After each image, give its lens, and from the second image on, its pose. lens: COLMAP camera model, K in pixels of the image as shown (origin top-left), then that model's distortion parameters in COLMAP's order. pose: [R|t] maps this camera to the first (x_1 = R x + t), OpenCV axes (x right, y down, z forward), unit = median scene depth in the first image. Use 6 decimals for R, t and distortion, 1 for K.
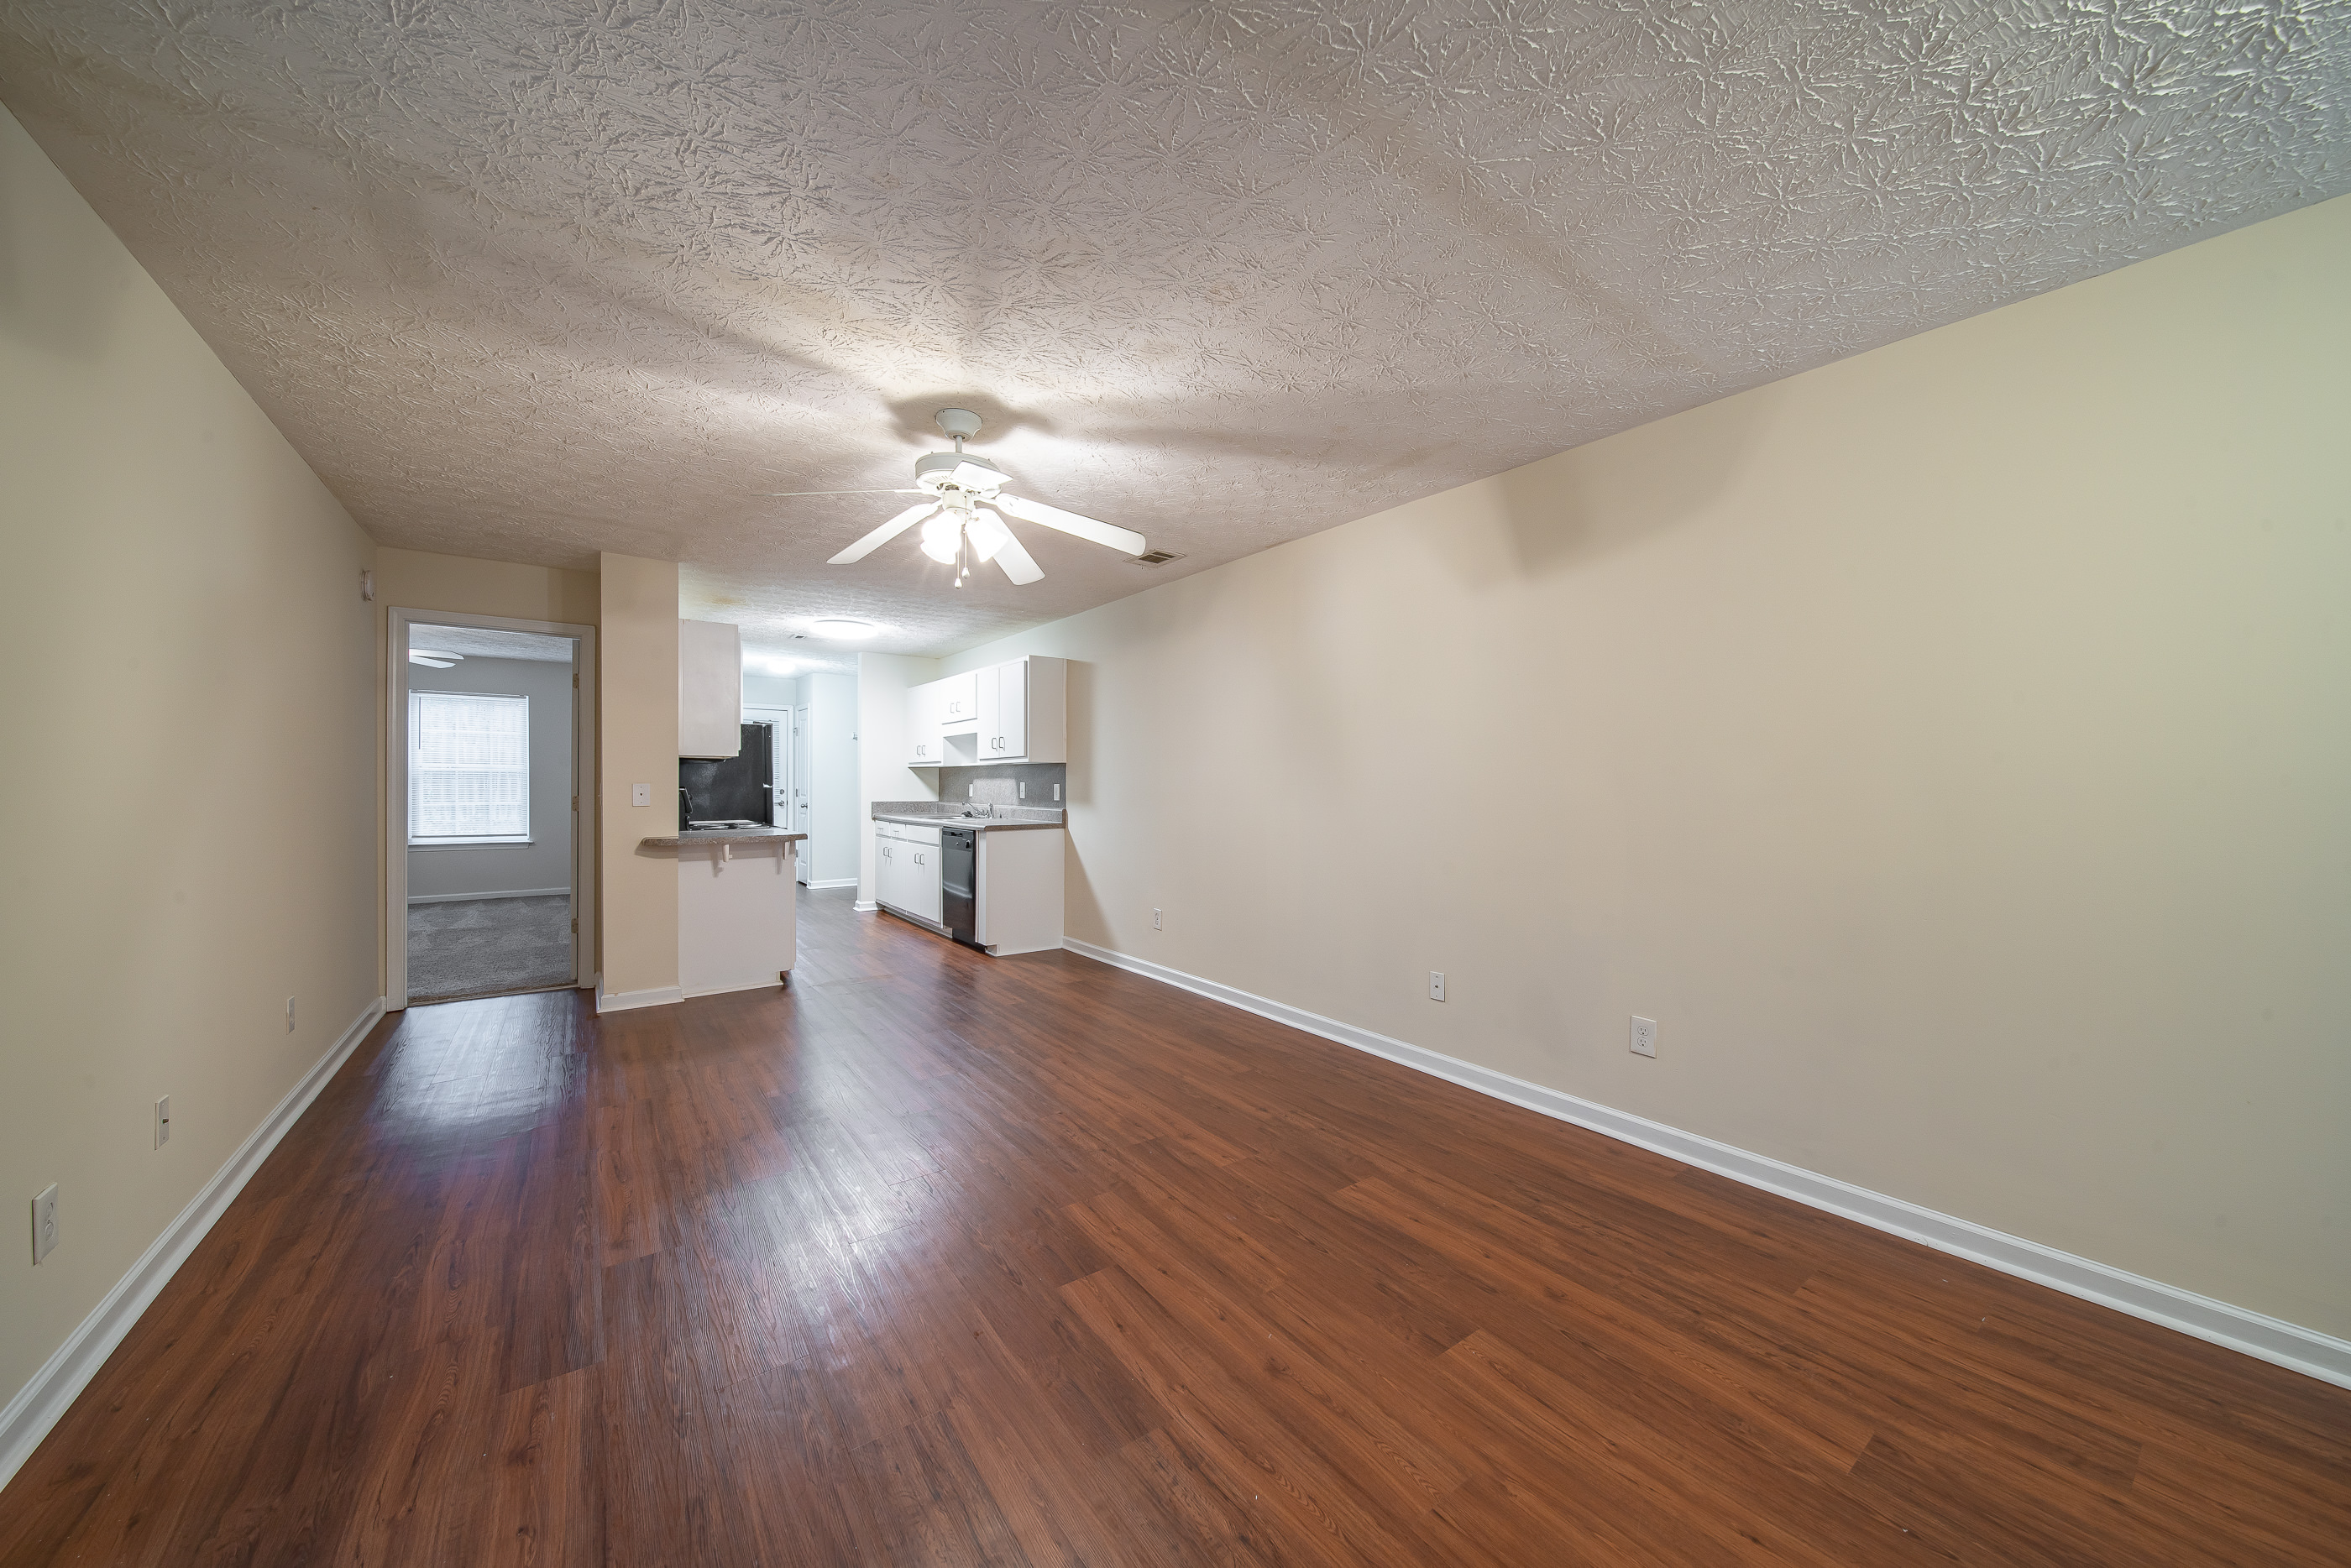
lens RADIAL K [[811.7, 0, 1169.8], [0, 811.7, 786.7], [0, 0, 1]] dist [0.000214, 0.000022]
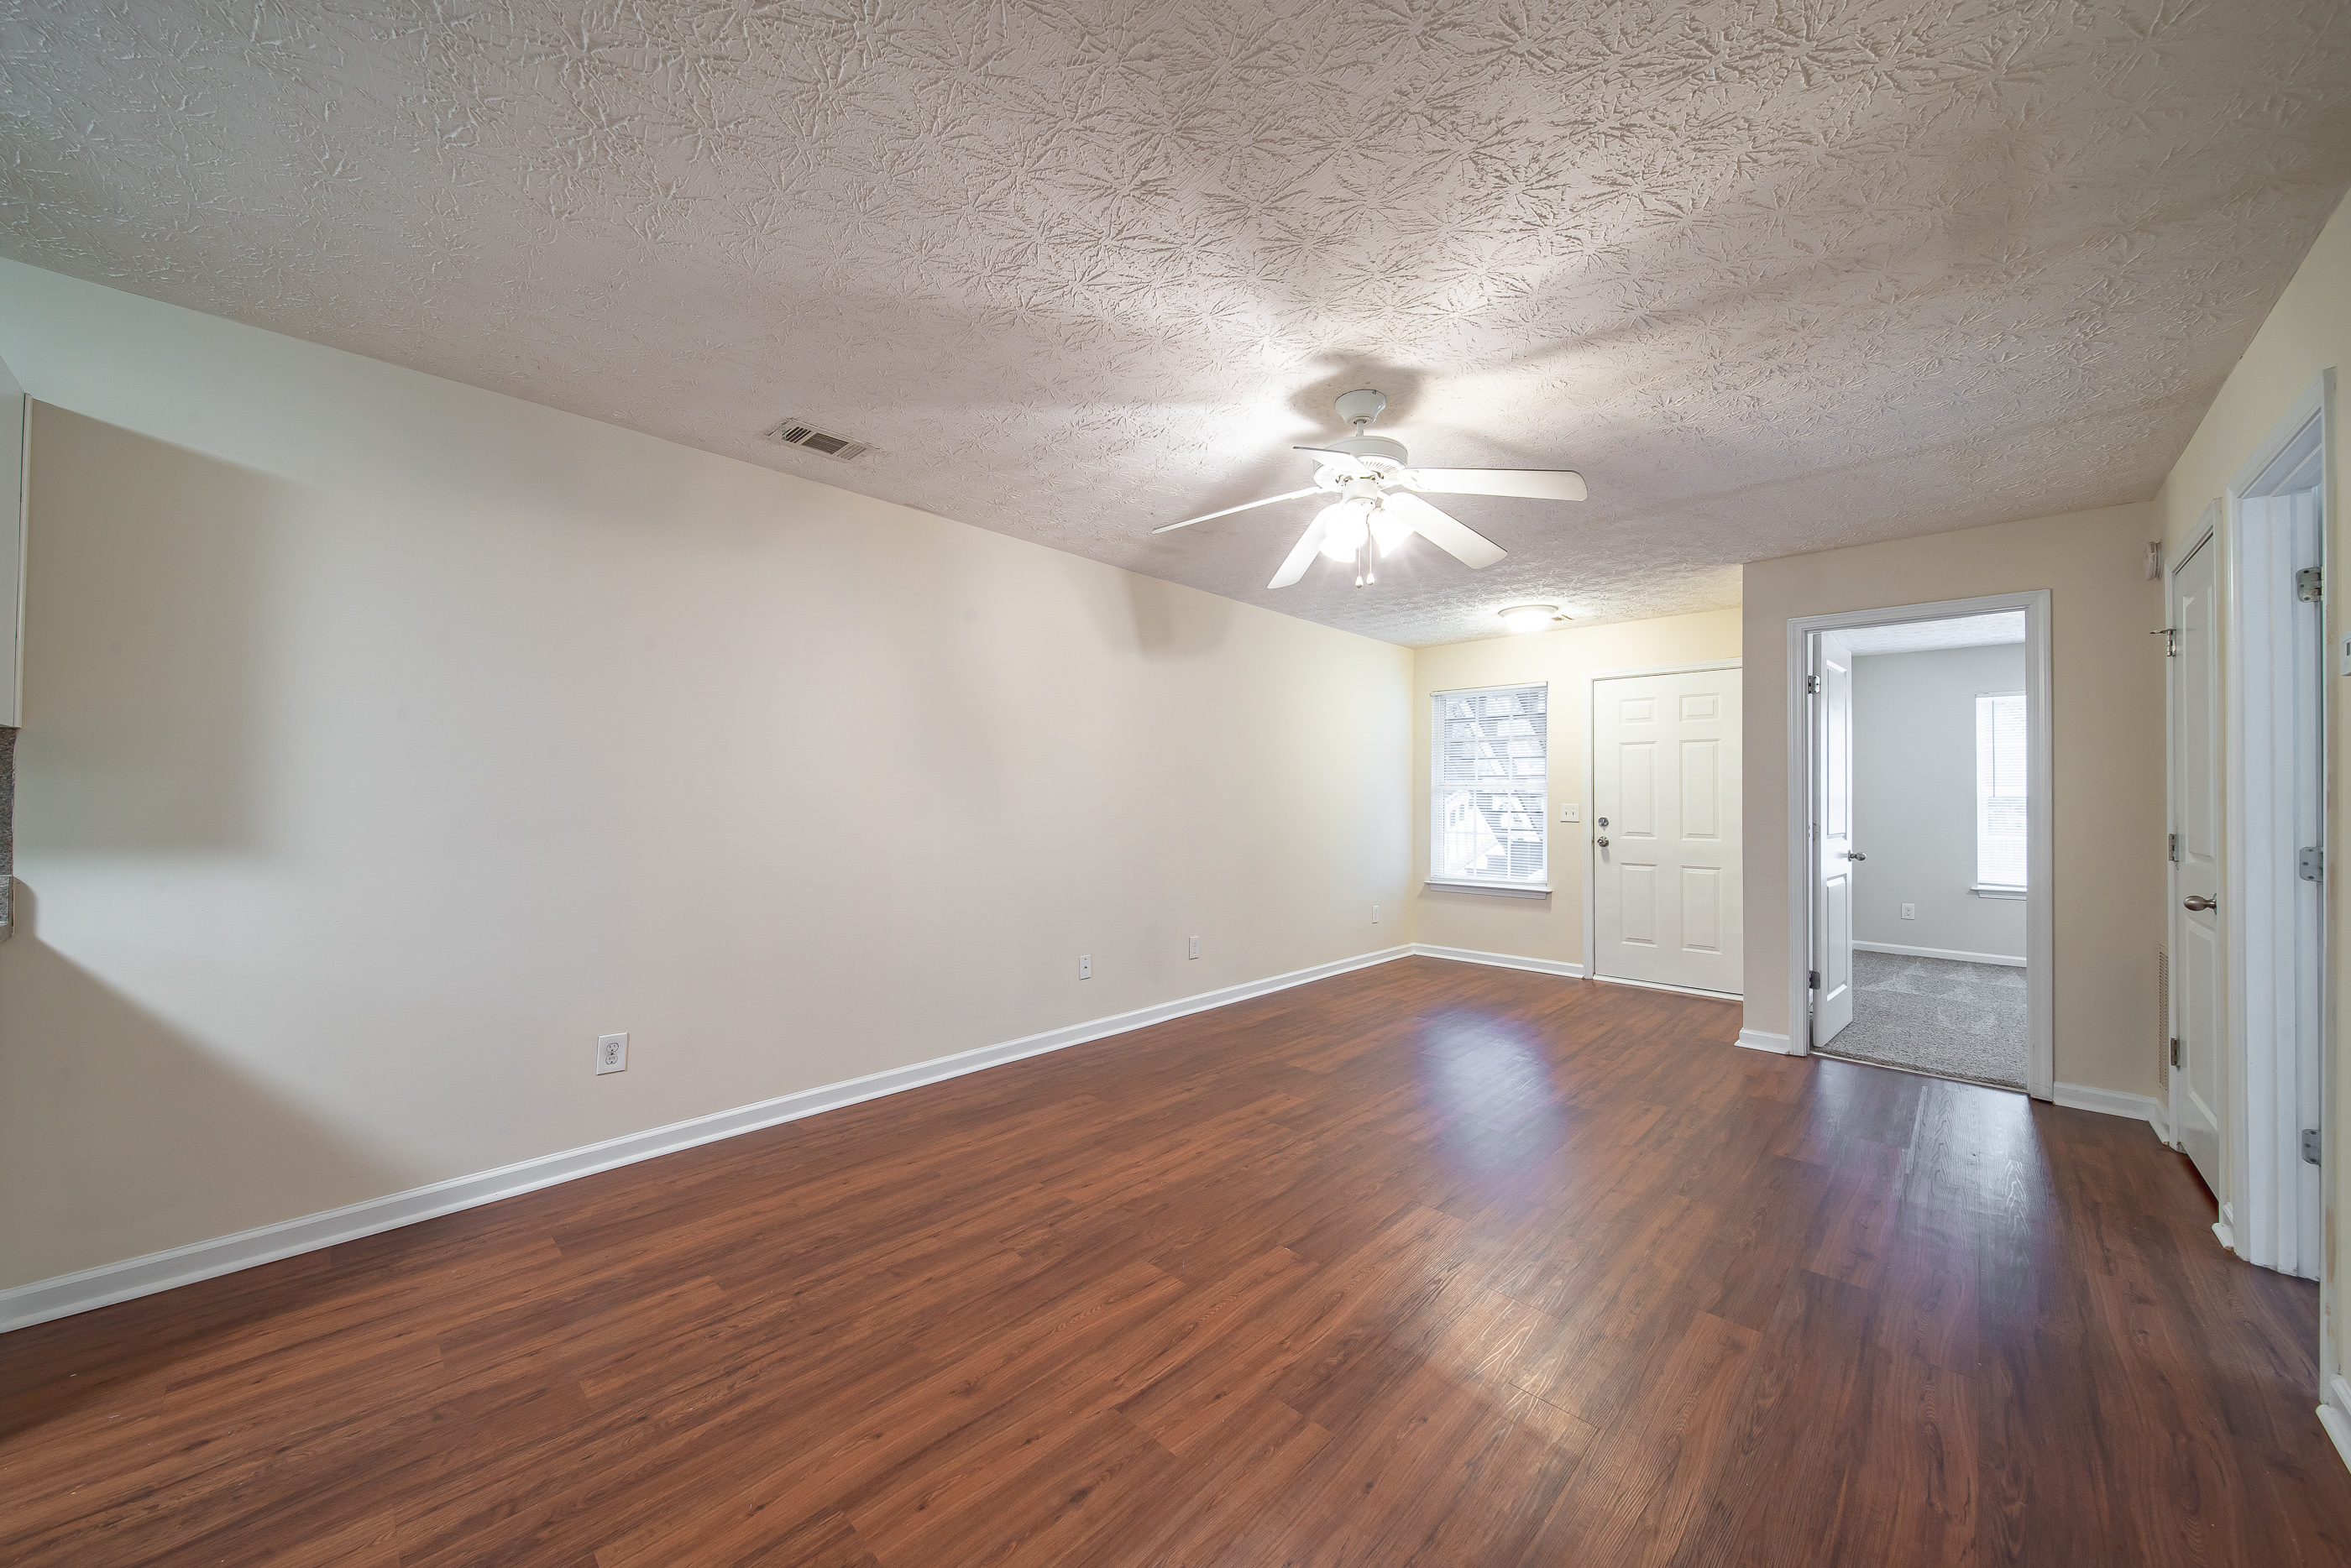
lens RADIAL K [[833.2, 0, 1160.4], [0, 833.2, 788.2], [0, 0, 1]] dist [-0.000928, -0.000070]
pose [[-0.167295, 0.006141, 0.985888, -1.317558], [-0.003978, 0.999968, -0.006904, -0.015846], [-0.985899, -0.005077, -0.167265, 1.592624]]
